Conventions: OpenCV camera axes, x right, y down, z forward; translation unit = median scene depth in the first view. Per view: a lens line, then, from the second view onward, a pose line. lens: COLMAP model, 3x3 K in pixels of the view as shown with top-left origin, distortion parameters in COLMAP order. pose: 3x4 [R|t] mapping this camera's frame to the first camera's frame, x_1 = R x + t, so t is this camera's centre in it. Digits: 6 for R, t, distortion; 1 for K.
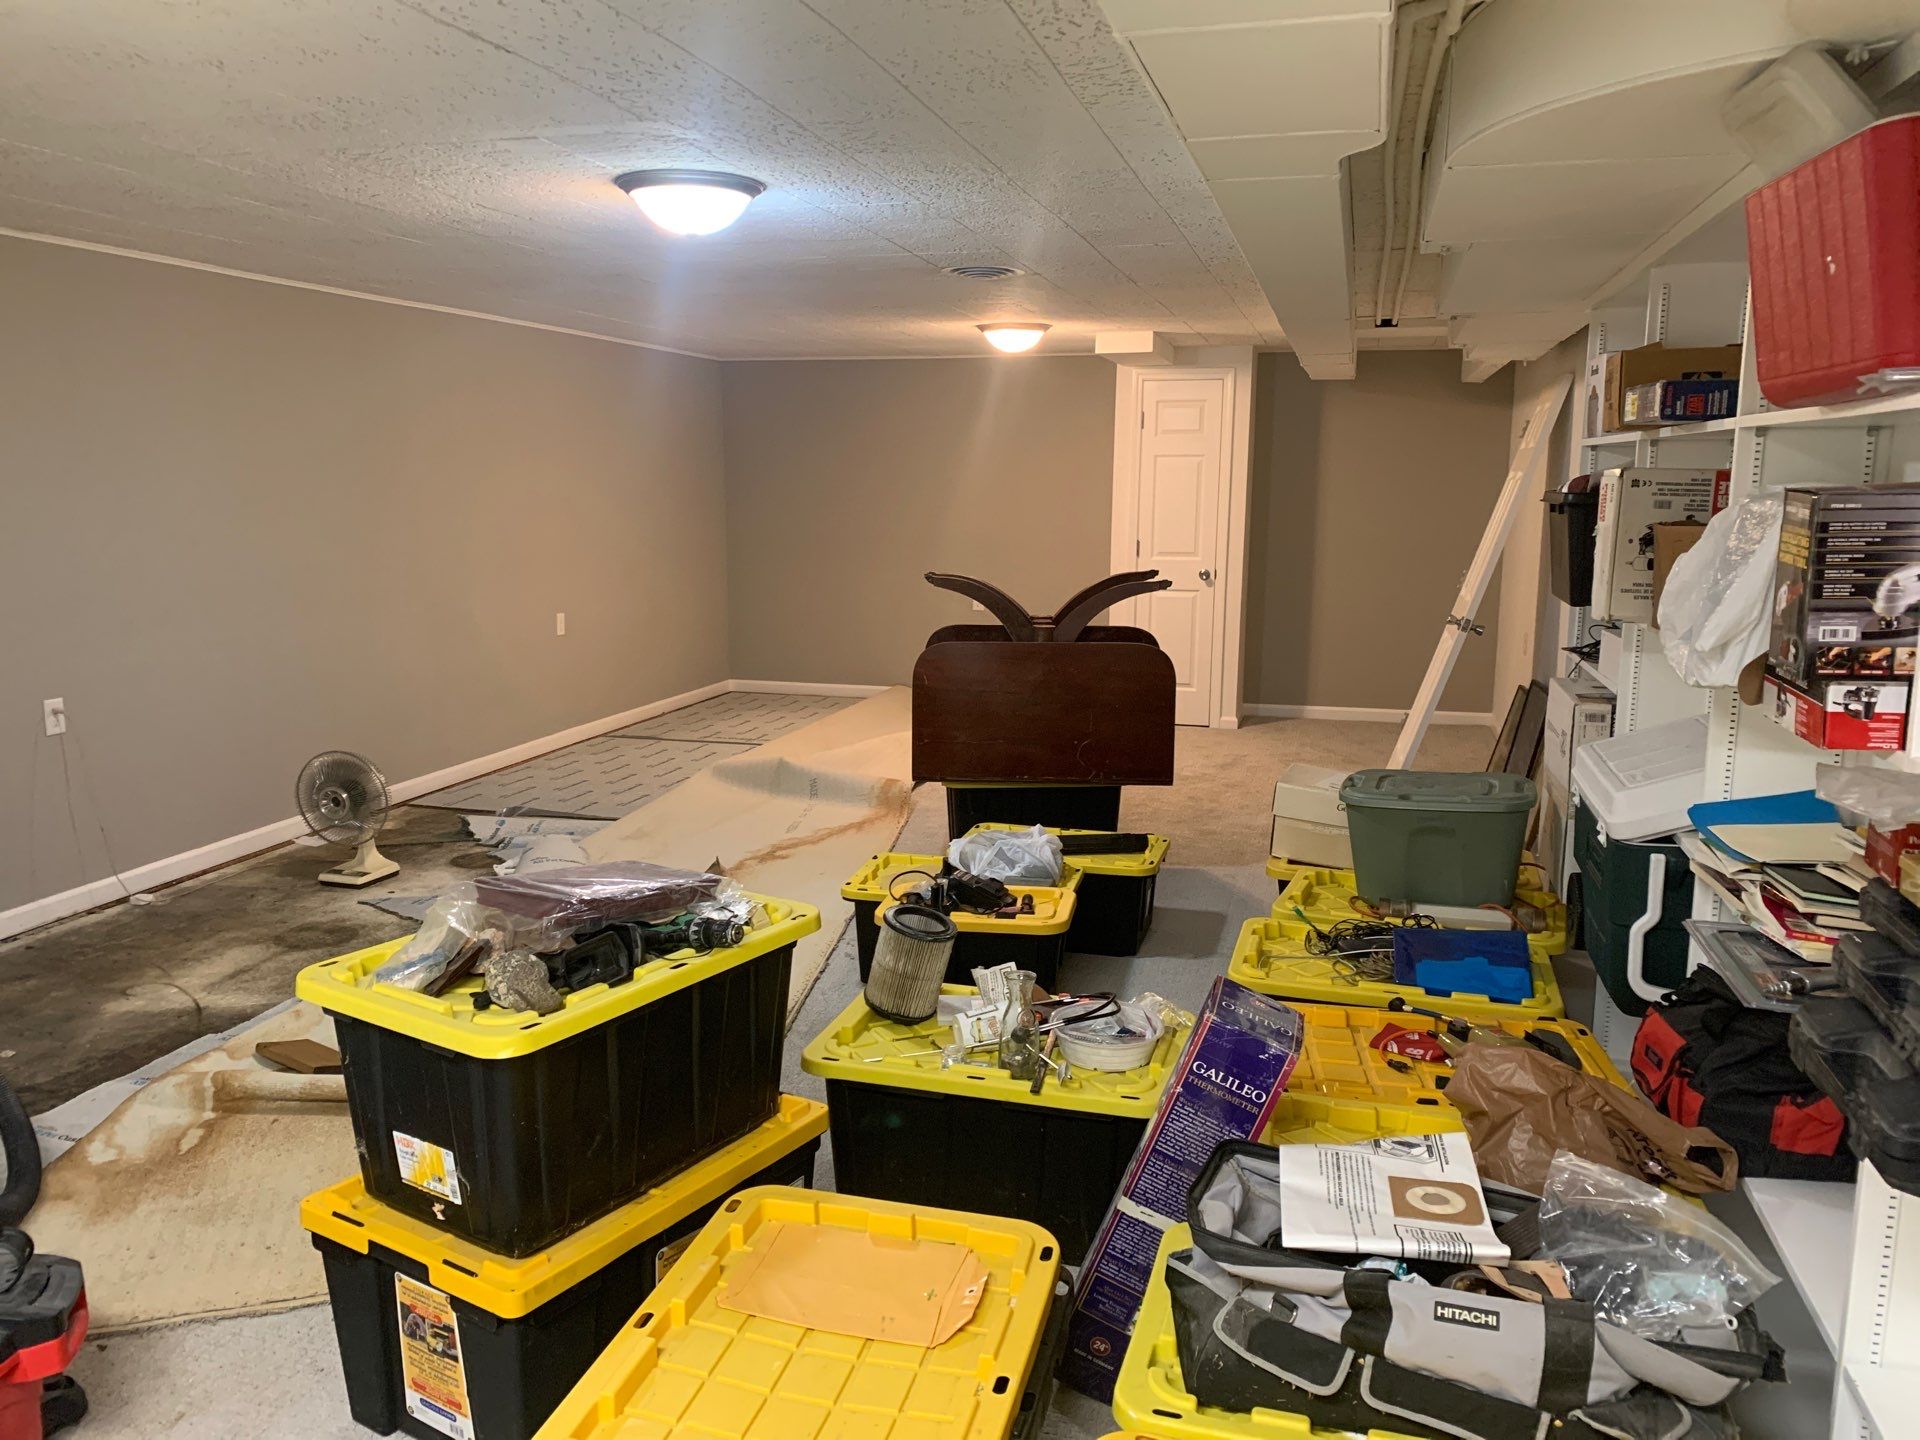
lens RADIAL K [[1460.1, 0, 961.8], [0, 1460.1, 710.1], [0, 0, 1]] dist [0.051195, -0.069914]
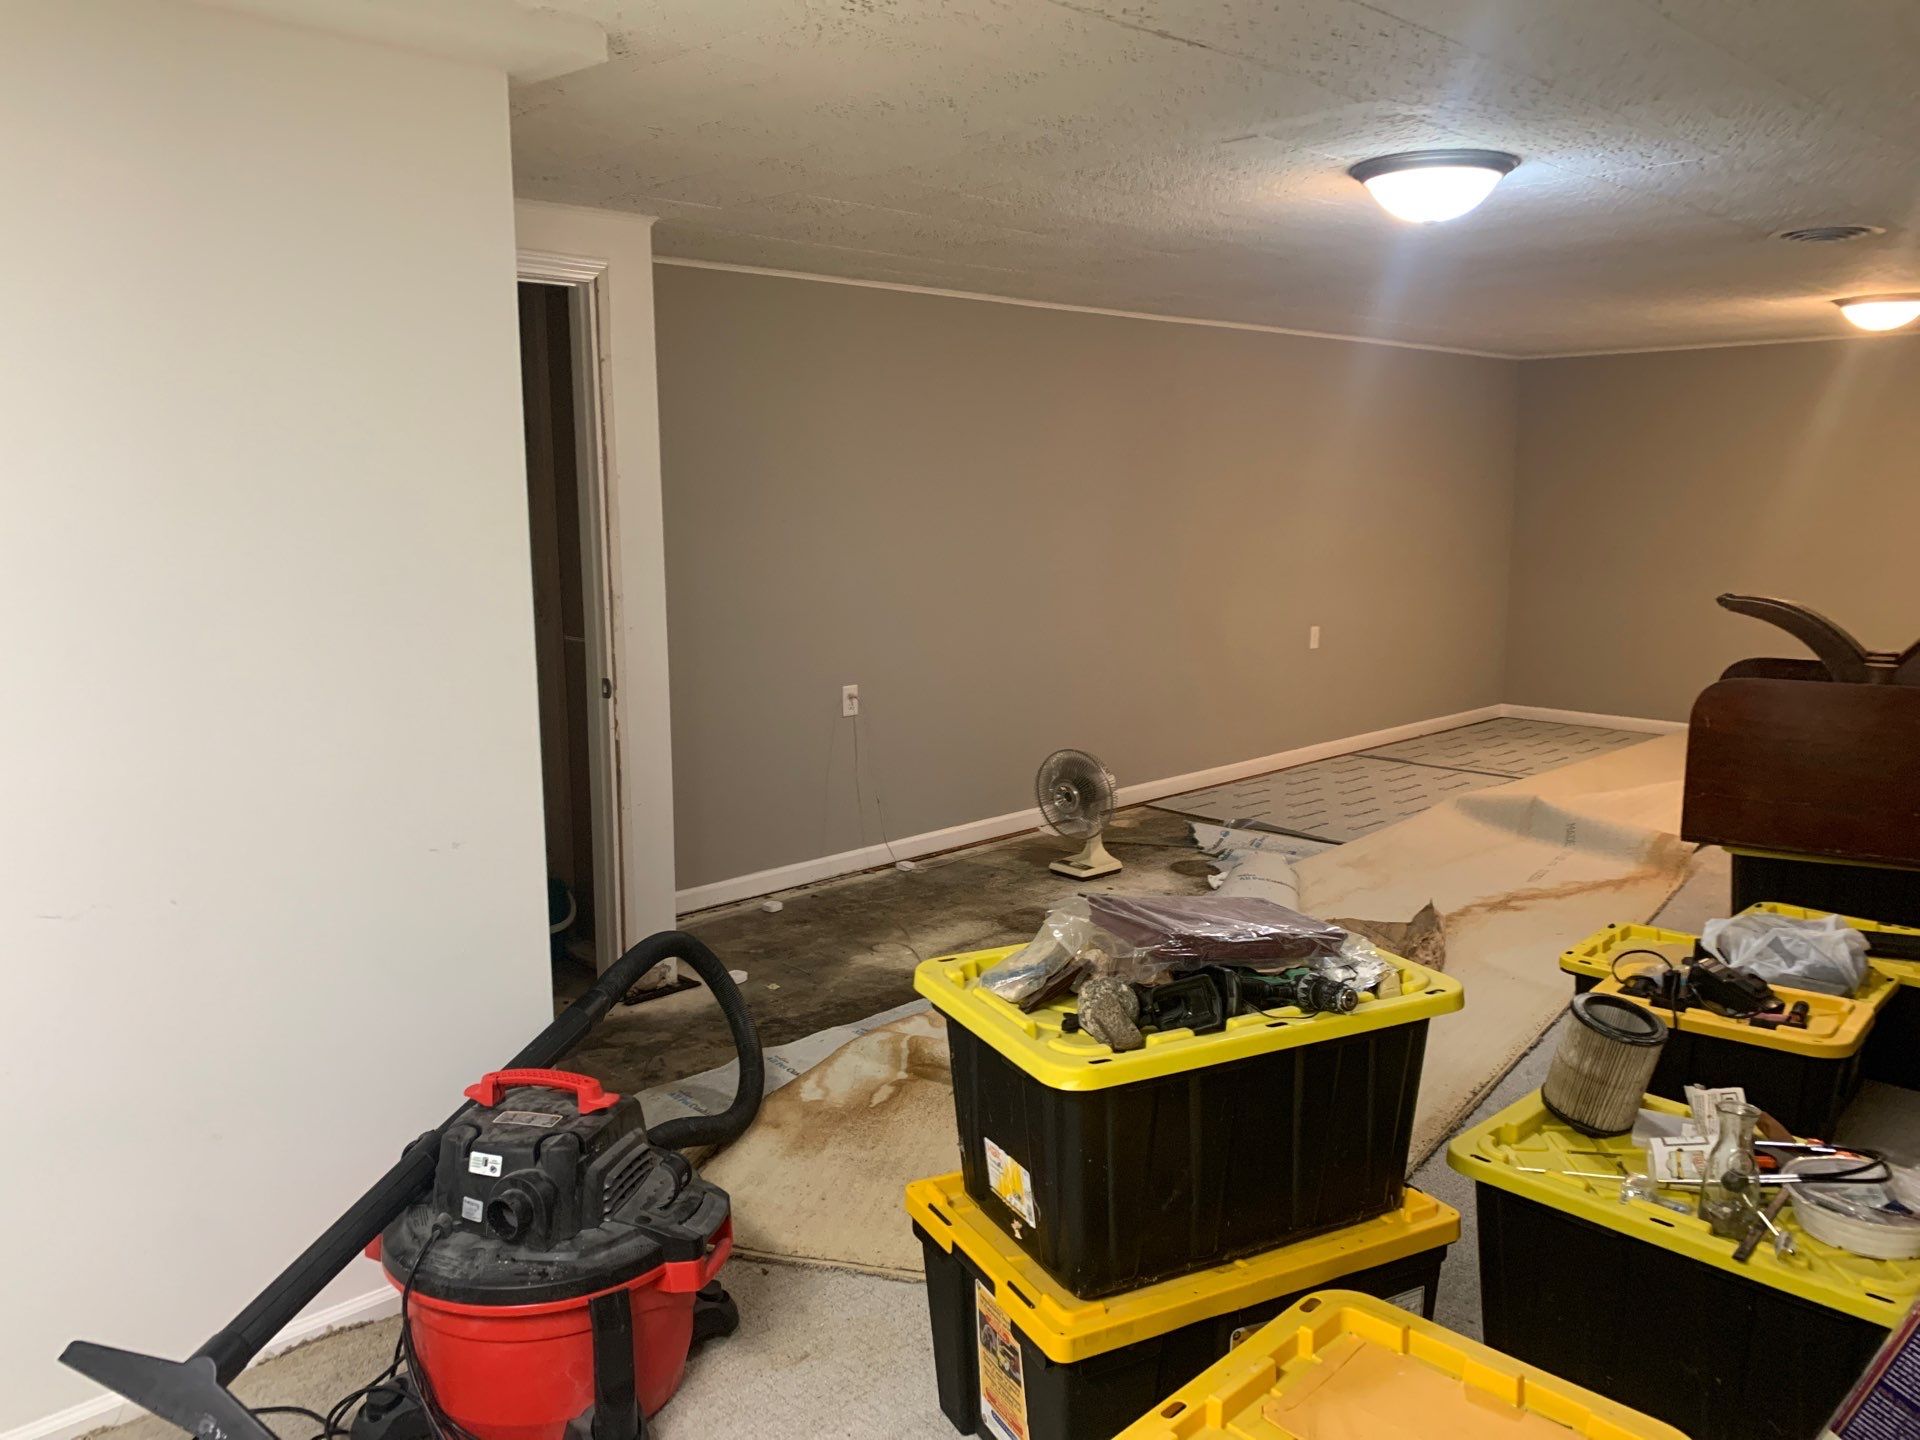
lens RADIAL K [[1476.3, 0, 964.5], [0, 1476.3, 707.5], [0, 0, 1]] dist [0.062289, -0.090680]
pose [[0.862395, 0.070014, -0.501371, 0.064647], [-0.074849, 0.997140, 0.010501, -0.012095], [0.500672, 0.028471, 0.865169, 0.075785]]
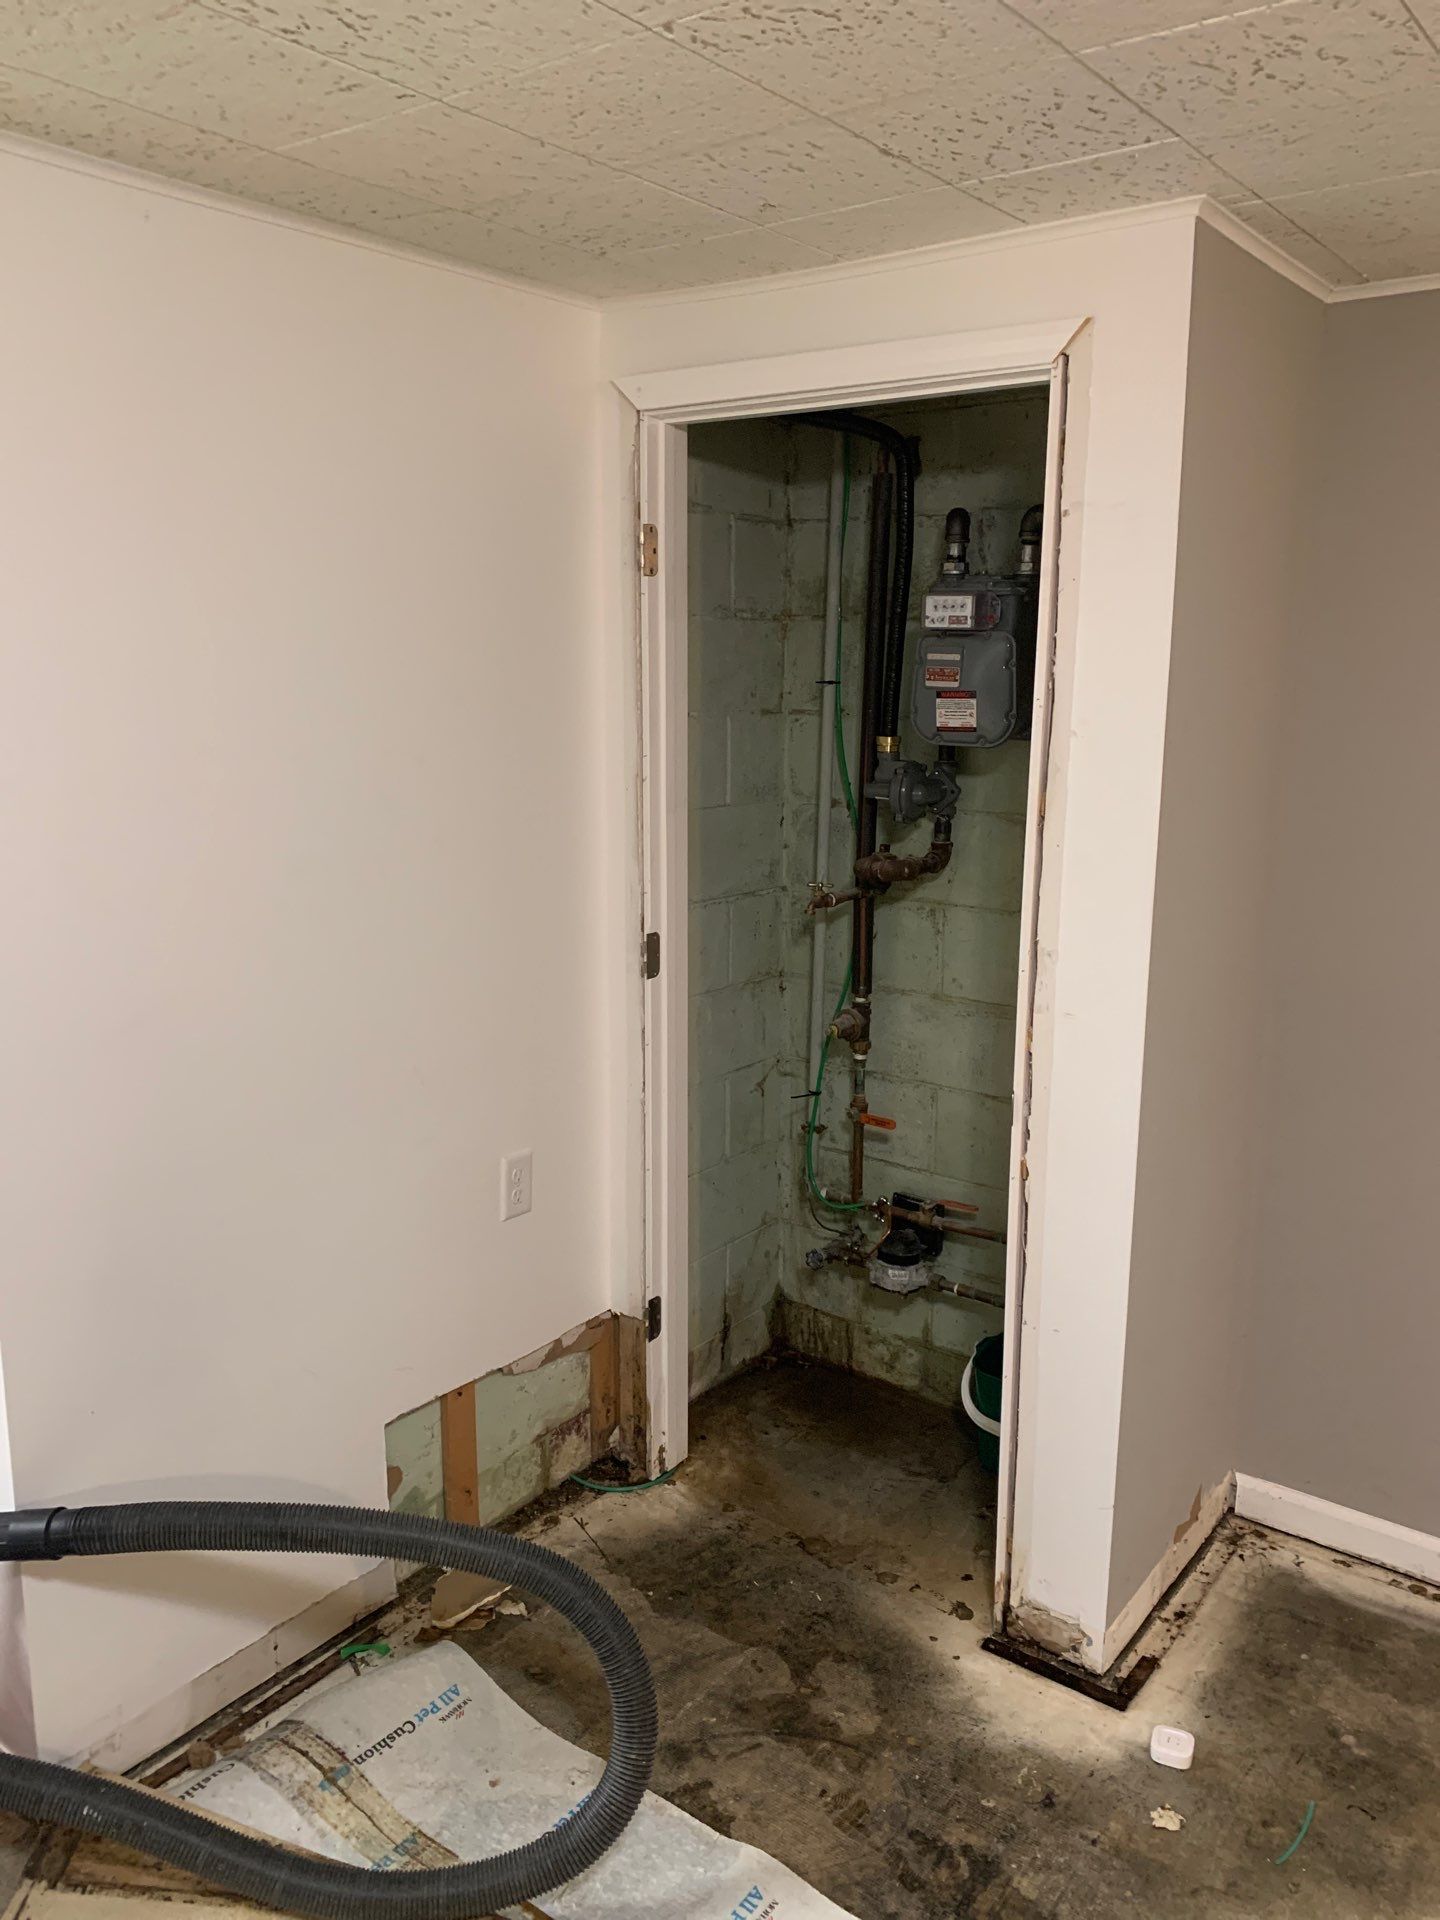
lens RADIAL K [[1476.3, 0, 720.0], [0, 1476.3, 960.0], [0, 0, 1]] dist [0.062289, -0.090680]
pose [[-0.371990, 0.173318, -0.911912, -0.147257], [-0.161811, 0.955264, 0.247564, -0.212259], [0.914024, 0.239649, -0.327304, 1.100495]]
